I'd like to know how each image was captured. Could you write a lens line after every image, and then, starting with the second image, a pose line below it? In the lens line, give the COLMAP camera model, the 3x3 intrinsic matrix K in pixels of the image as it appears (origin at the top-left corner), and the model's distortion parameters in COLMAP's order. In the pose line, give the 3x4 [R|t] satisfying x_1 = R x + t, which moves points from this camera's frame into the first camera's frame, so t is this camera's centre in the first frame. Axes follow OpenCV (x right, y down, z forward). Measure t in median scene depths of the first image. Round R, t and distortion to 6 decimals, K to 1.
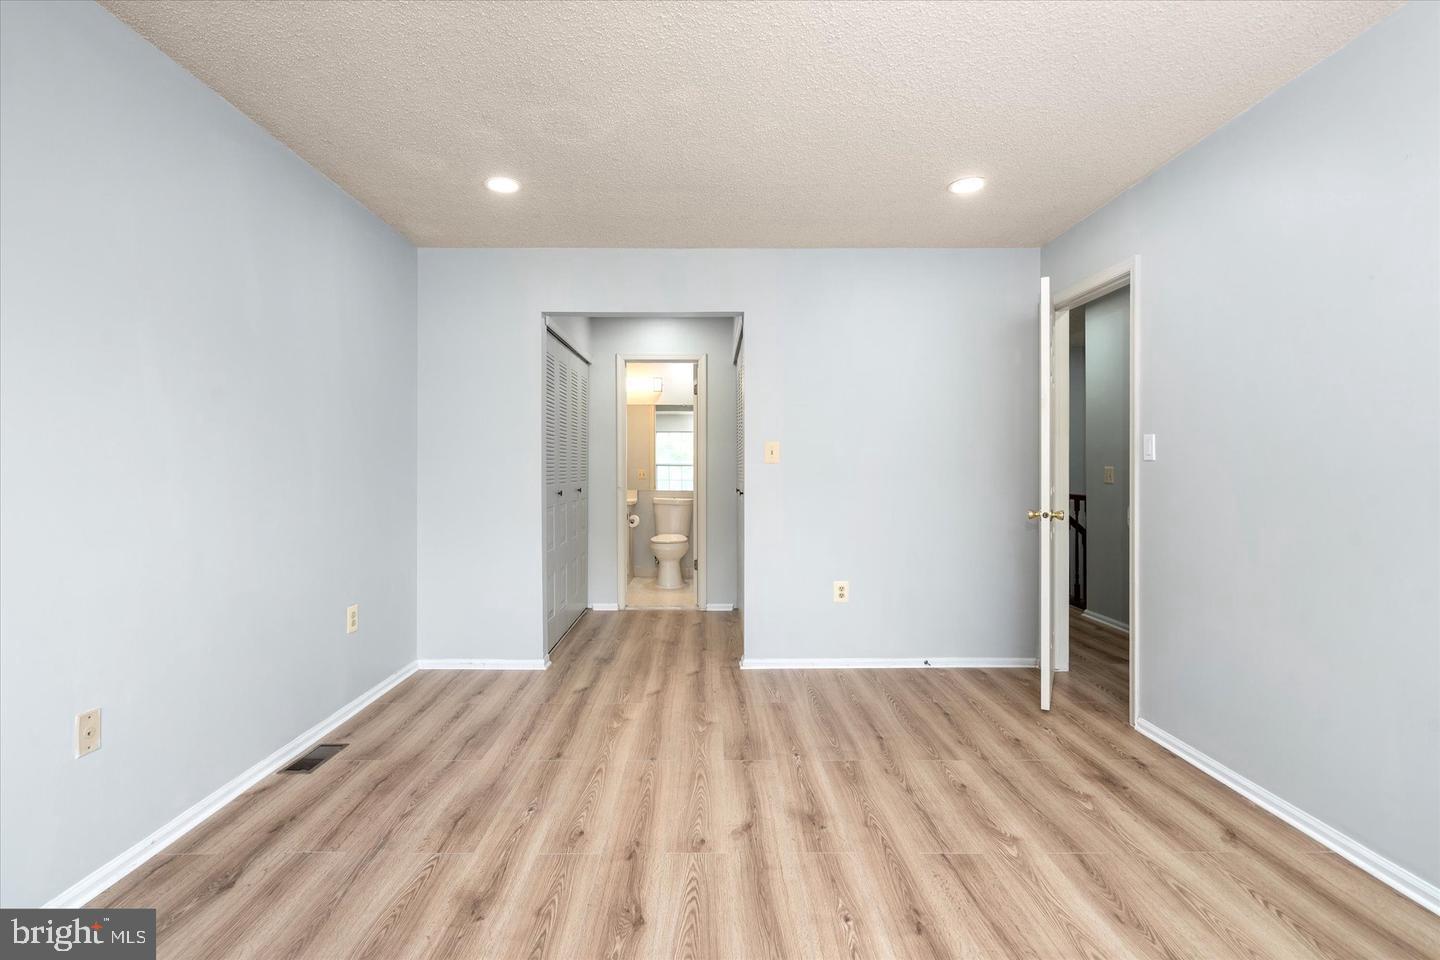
lens RADIAL K [[935.9, 0, 719.5], [0, 935.9, 475.8], [0, 0, 1]] dist [-0.000721, -0.000176]
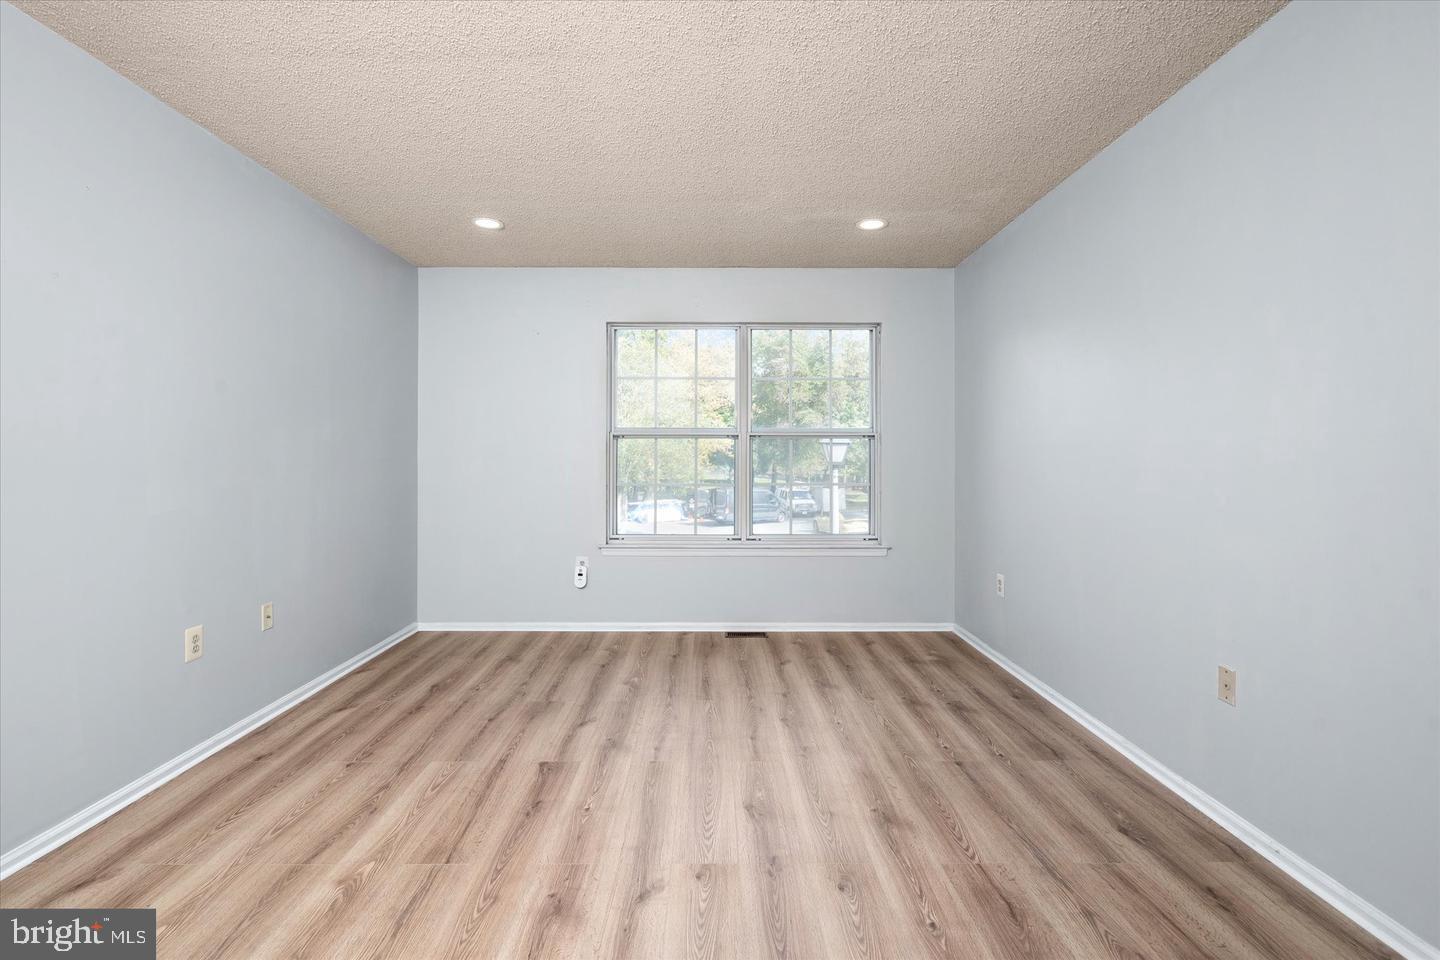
lens RADIAL K [[935.9, 0, 719.9], [0, 935.9, 475.8], [0, 0, 1]] dist [-0.000721, -0.000176]
pose [[-0.999992, -0.000261, 0.003875, -0.043696], [-0.000150, 0.999587, 0.028733, -0.017121], [-0.003881, 0.028732, -0.999580, 1.970709]]
